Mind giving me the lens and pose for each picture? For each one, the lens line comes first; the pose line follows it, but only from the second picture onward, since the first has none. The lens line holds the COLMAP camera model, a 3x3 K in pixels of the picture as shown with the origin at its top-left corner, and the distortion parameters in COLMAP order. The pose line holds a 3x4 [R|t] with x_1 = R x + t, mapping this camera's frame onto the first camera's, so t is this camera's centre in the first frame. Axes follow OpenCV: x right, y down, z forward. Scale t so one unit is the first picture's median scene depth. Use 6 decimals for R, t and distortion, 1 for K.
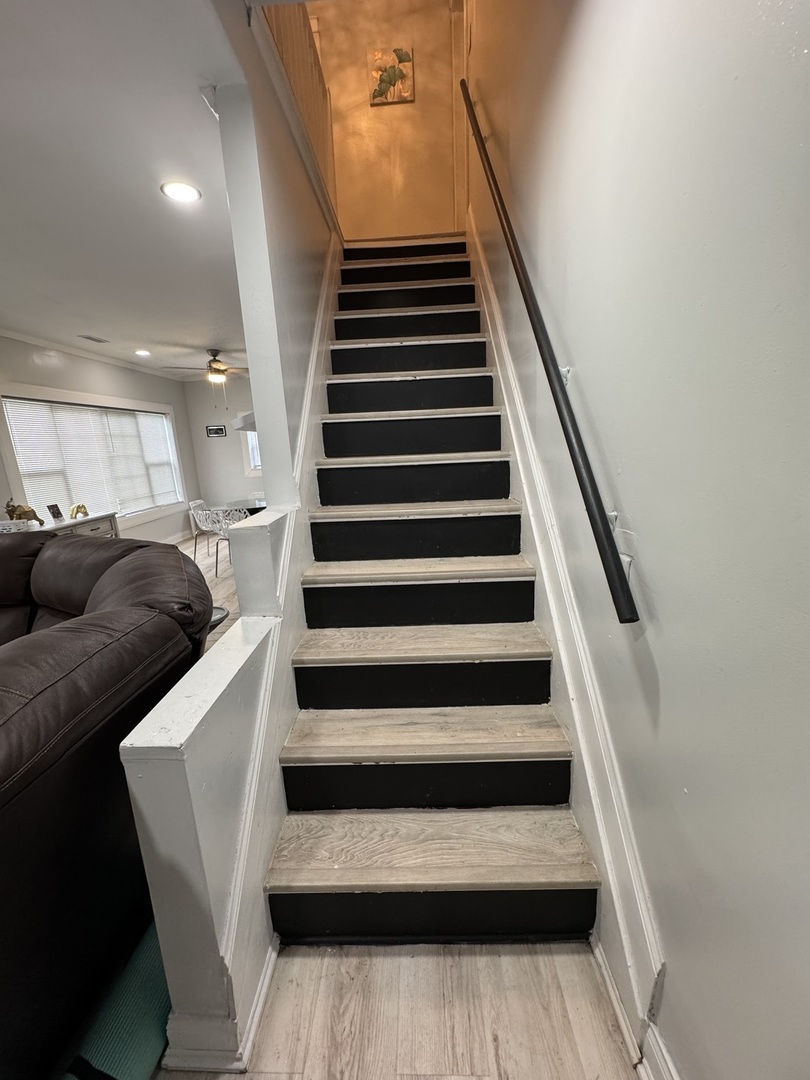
lens RADIAL K [[439.6, 0, 402.1], [0, 439.6, 537.9], [0, 0, 1]] dist [0.001622, 0.000670]
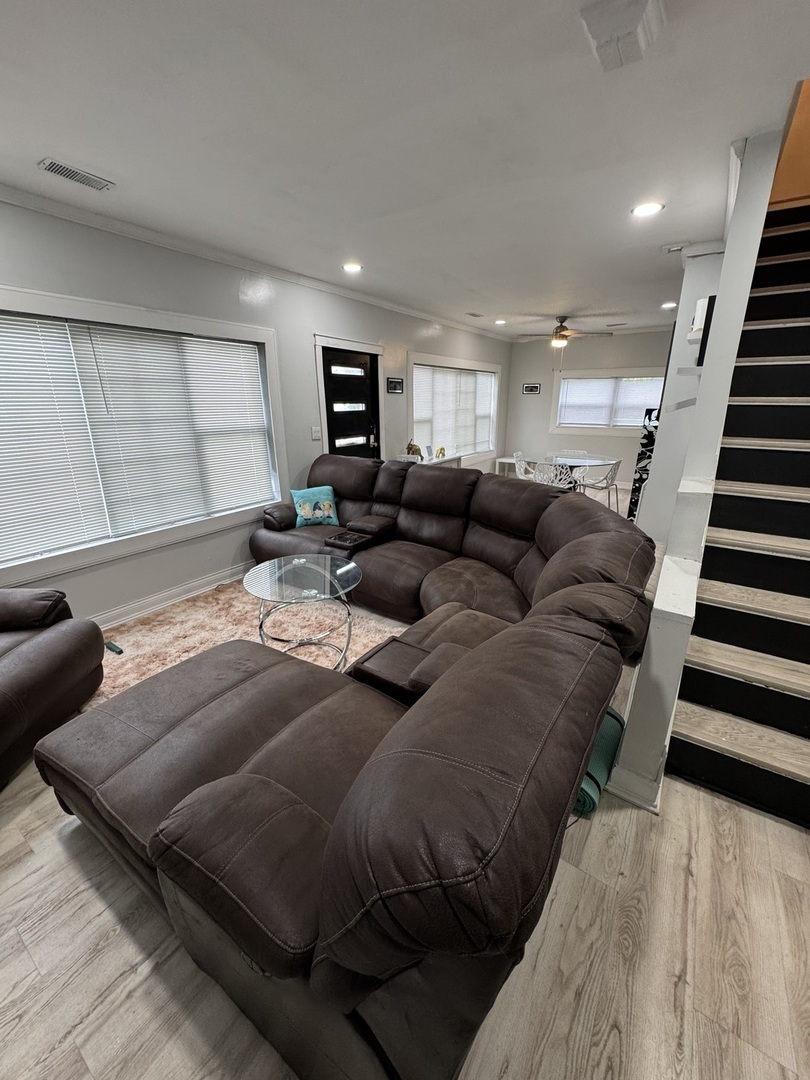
lens RADIAL K [[439.6, 0, 402.1], [0, 439.6, 537.9], [0, 0, 1]] dist [0.001622, 0.000670]
pose [[0.844649, 0.204761, -0.494612, -0.122532], [-0.151465, 0.977612, 0.146059, 0.014895], [0.513446, -0.048452, 0.856753, -0.195252]]
